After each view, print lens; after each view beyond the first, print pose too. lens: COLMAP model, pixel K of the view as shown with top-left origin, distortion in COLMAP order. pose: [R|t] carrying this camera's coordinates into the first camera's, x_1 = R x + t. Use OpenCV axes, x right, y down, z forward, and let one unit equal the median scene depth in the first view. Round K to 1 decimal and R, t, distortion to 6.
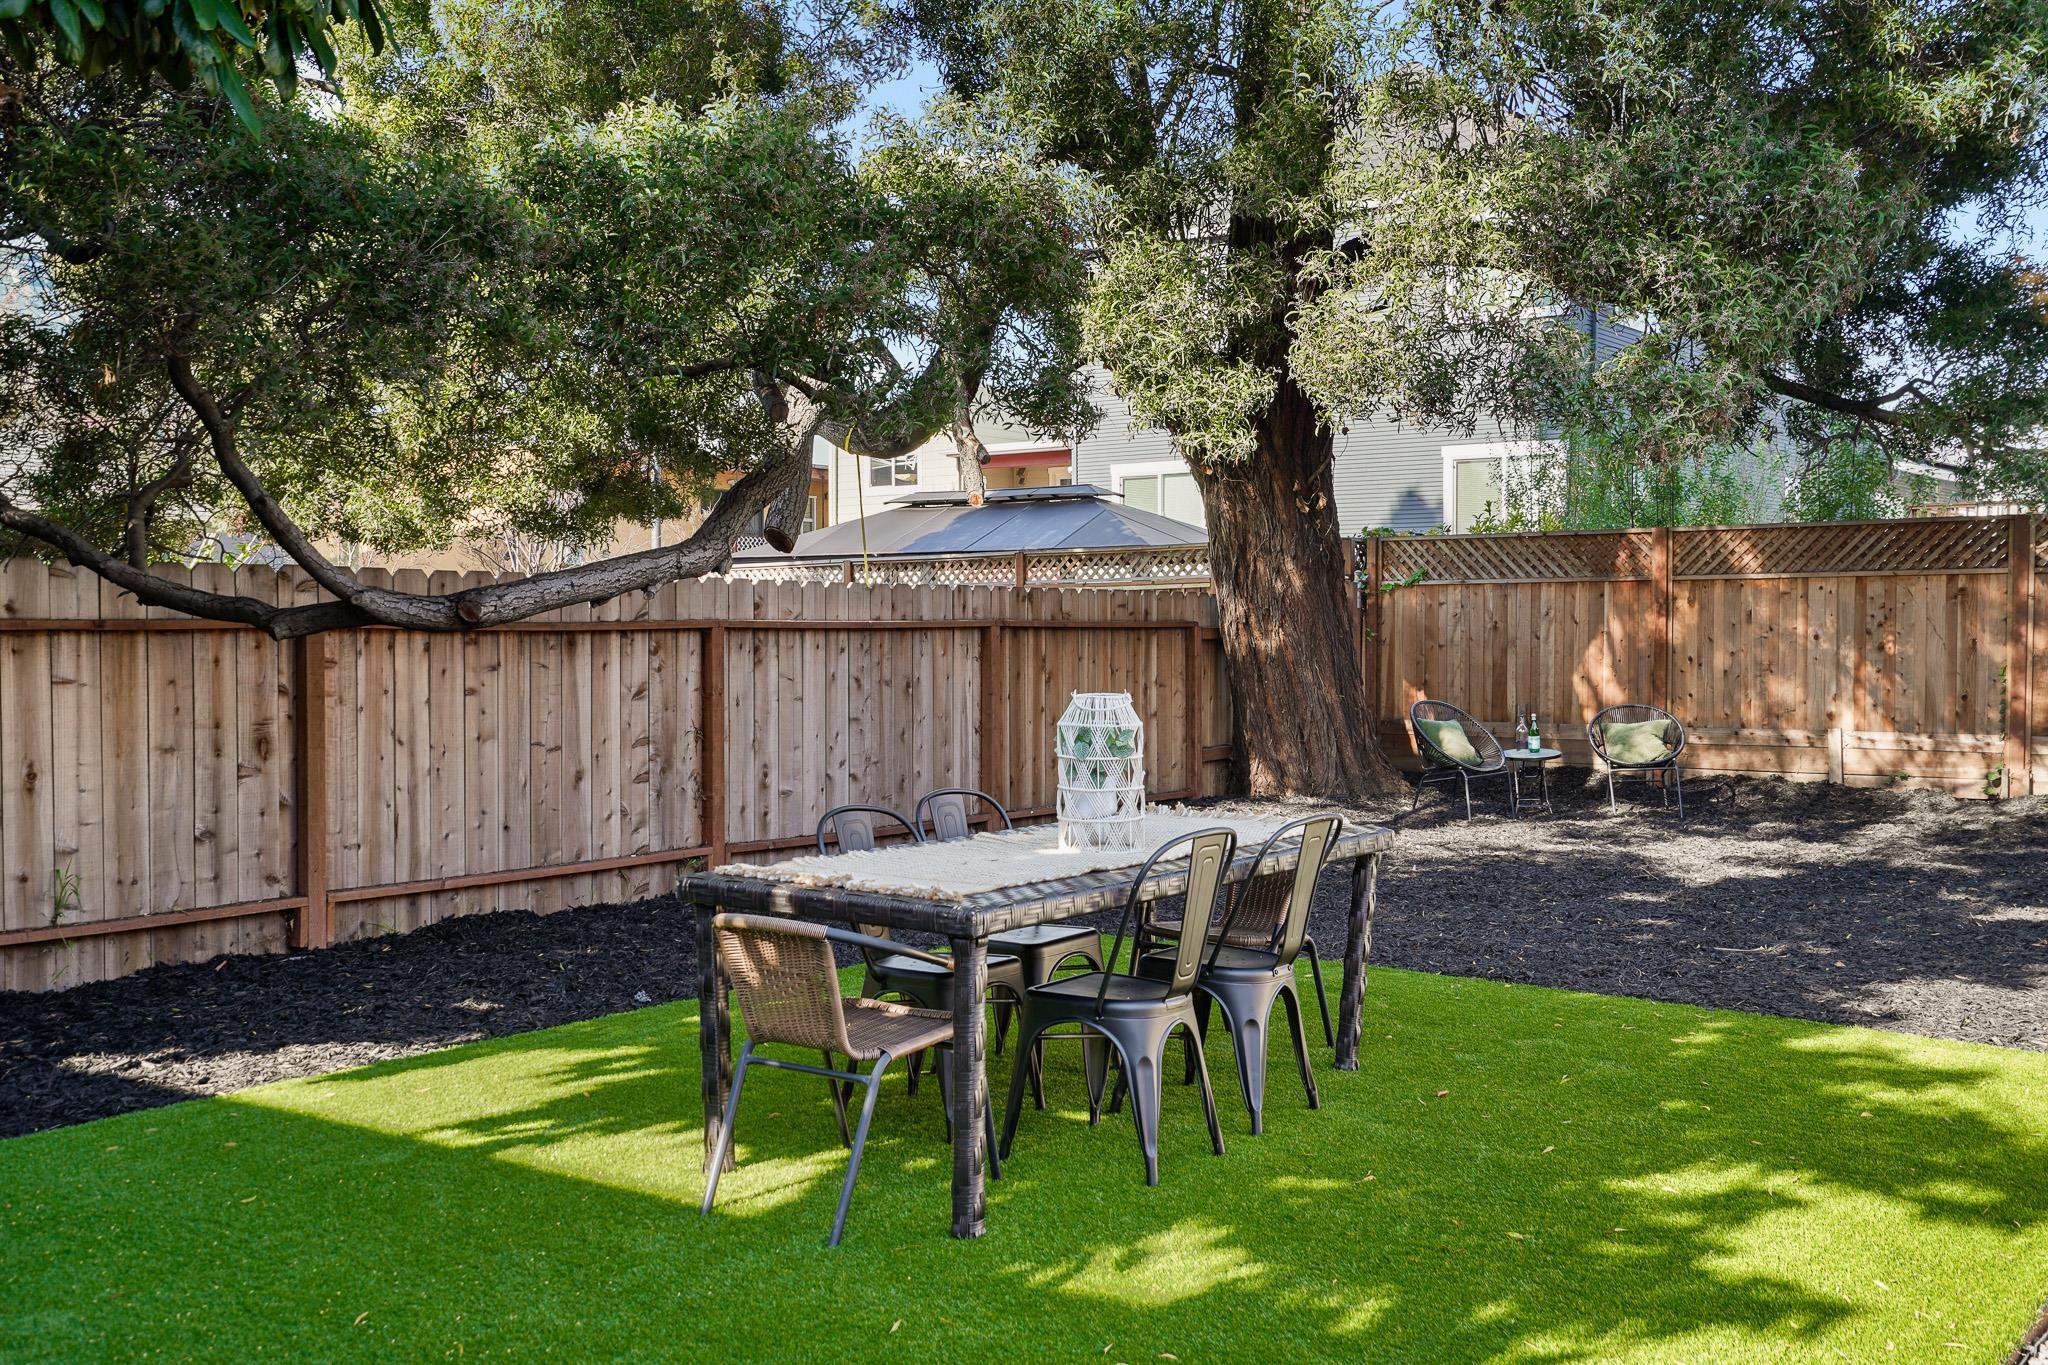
lens RADIAL K [[1989.7, 0, 1024.6], [0, 1989.7, 691.7], [0, 0, 1]] dist [0.089478, 0.000852]
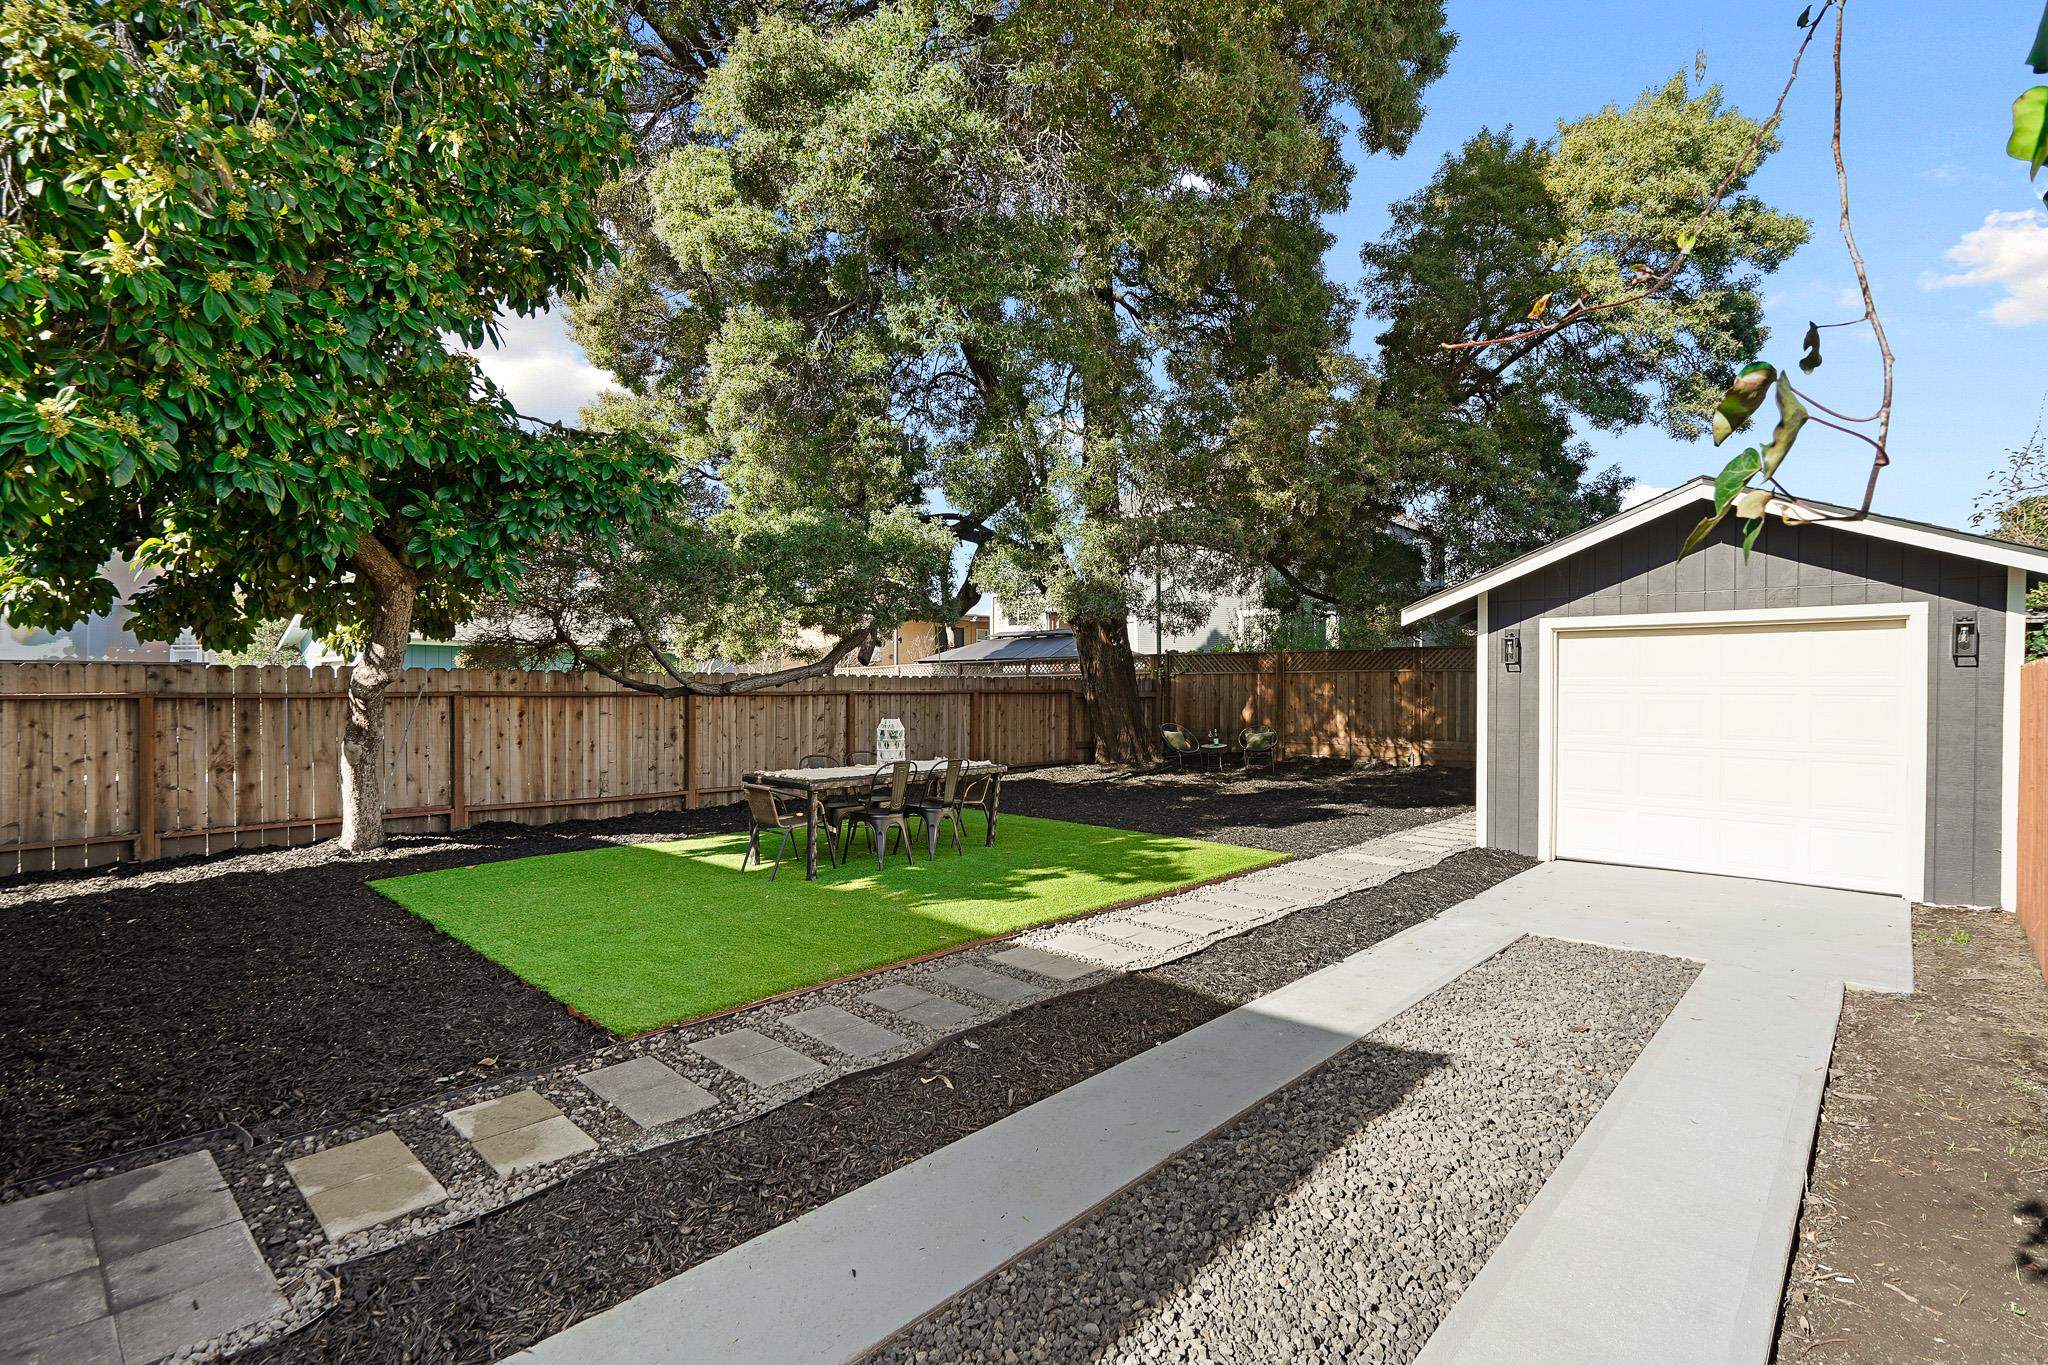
lens RADIAL K [[958.5, 0, 1010.6], [0, 958.5, 686.6], [0, 0, 1]] dist [-0.002016, -0.000110]
pose [[0.994112, 0.002057, -0.108341, 0.229656], [-0.005621, 0.999453, -0.032594, -0.001522], [0.108215, 0.033011, 0.993579, -0.272943]]
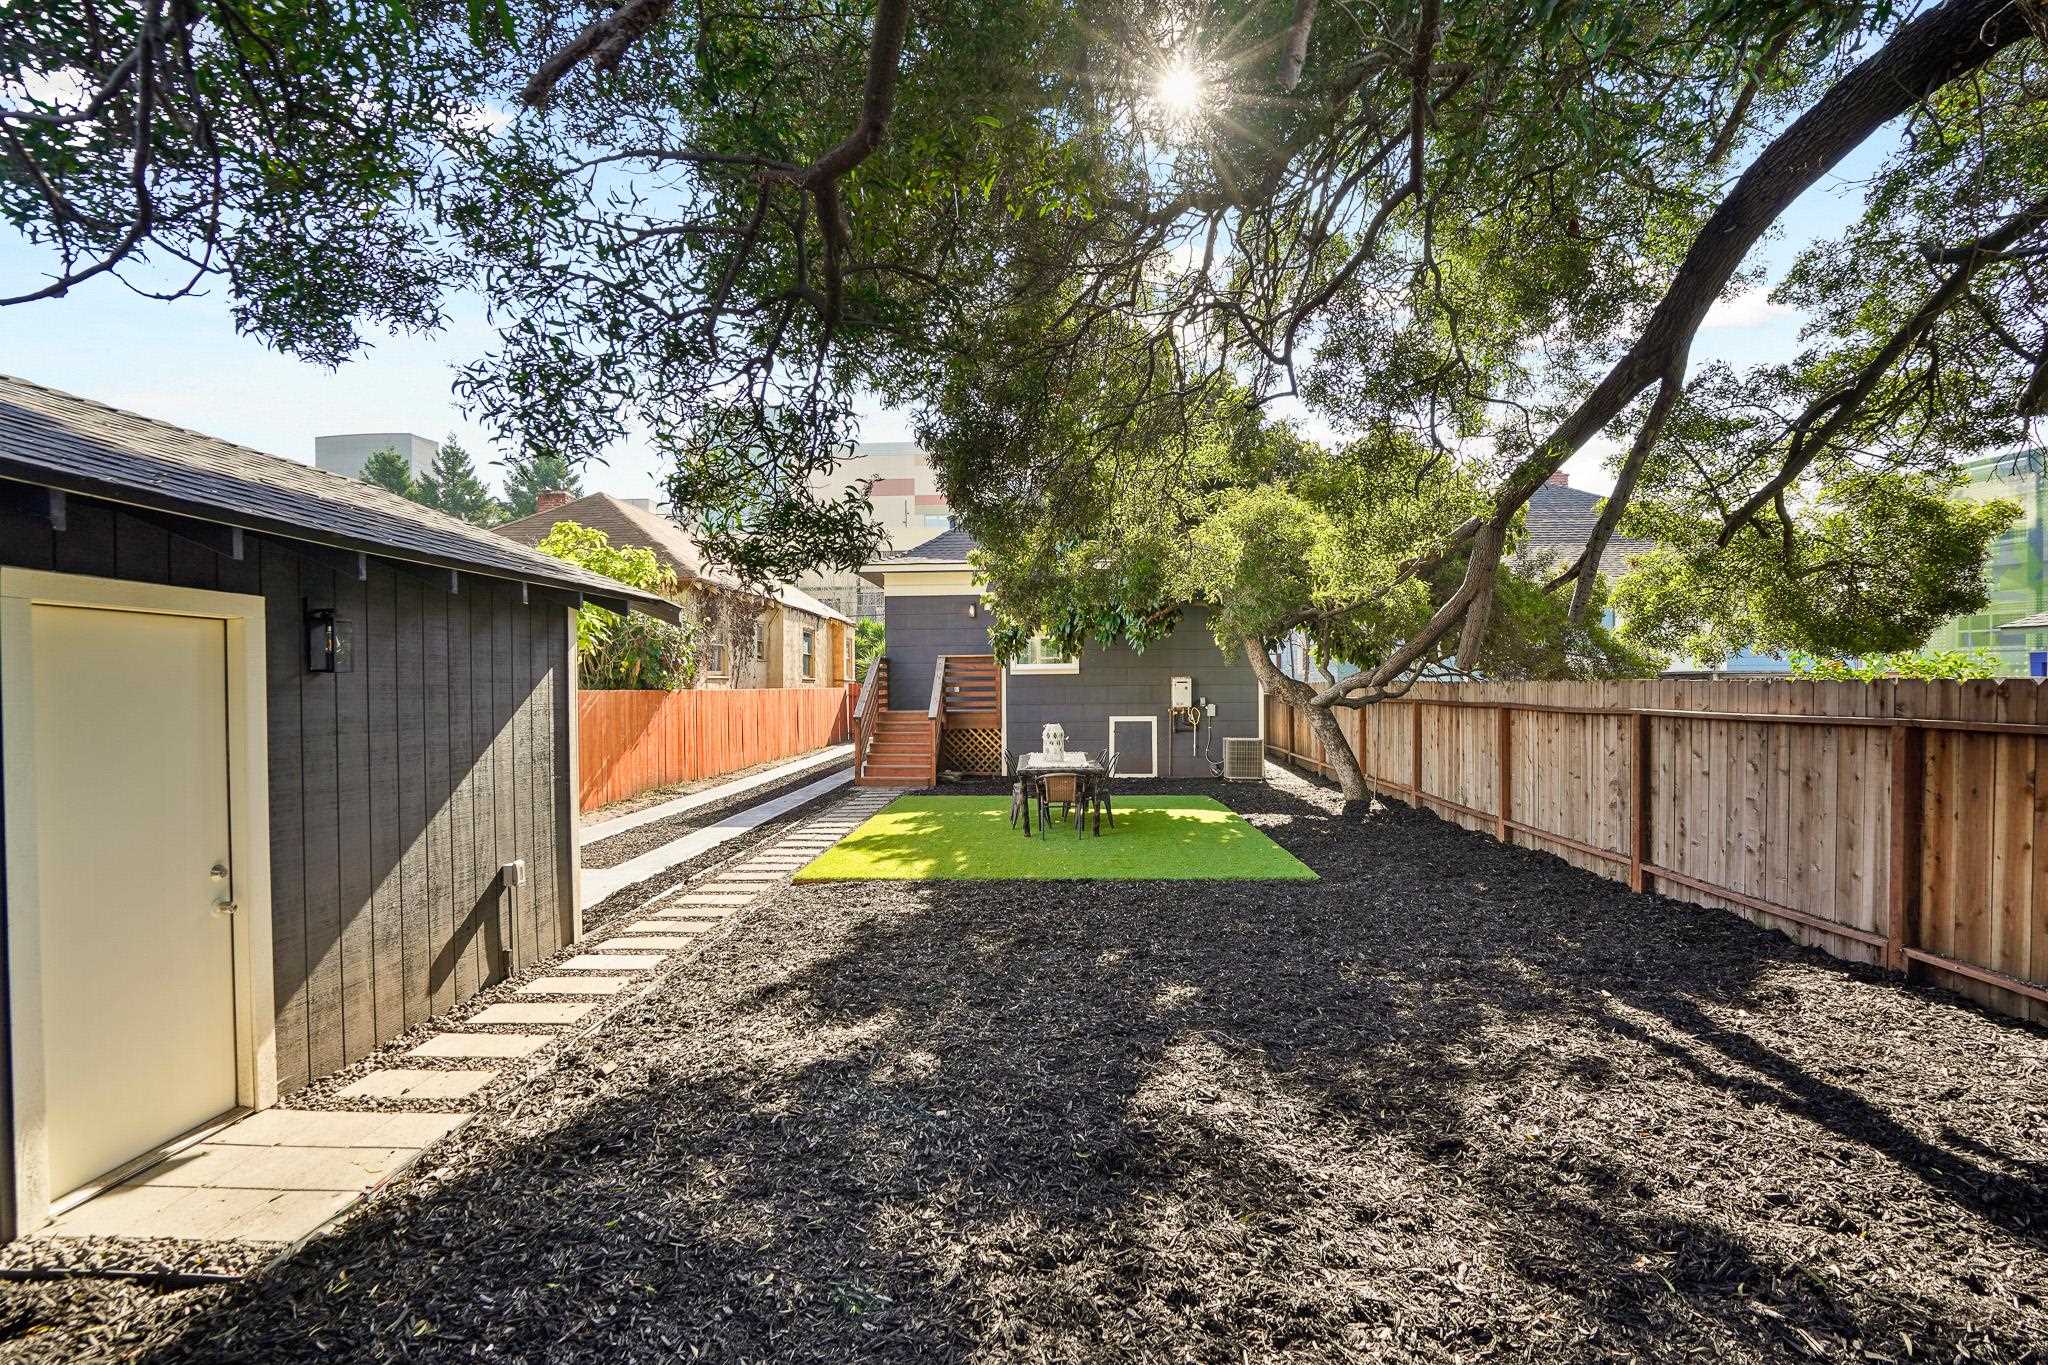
lens RADIAL K [[958.5, 0, 1010.6], [0, 958.5, 686.6], [0, 0, 1]] dist [-0.002016, -0.000110]
pose [[-0.829240, 0.011406, -0.558777, 0.781599], [-0.003509, 0.999666, 0.025613, -0.087014], [0.558882, 0.023200, -0.828922, 1.637389]]
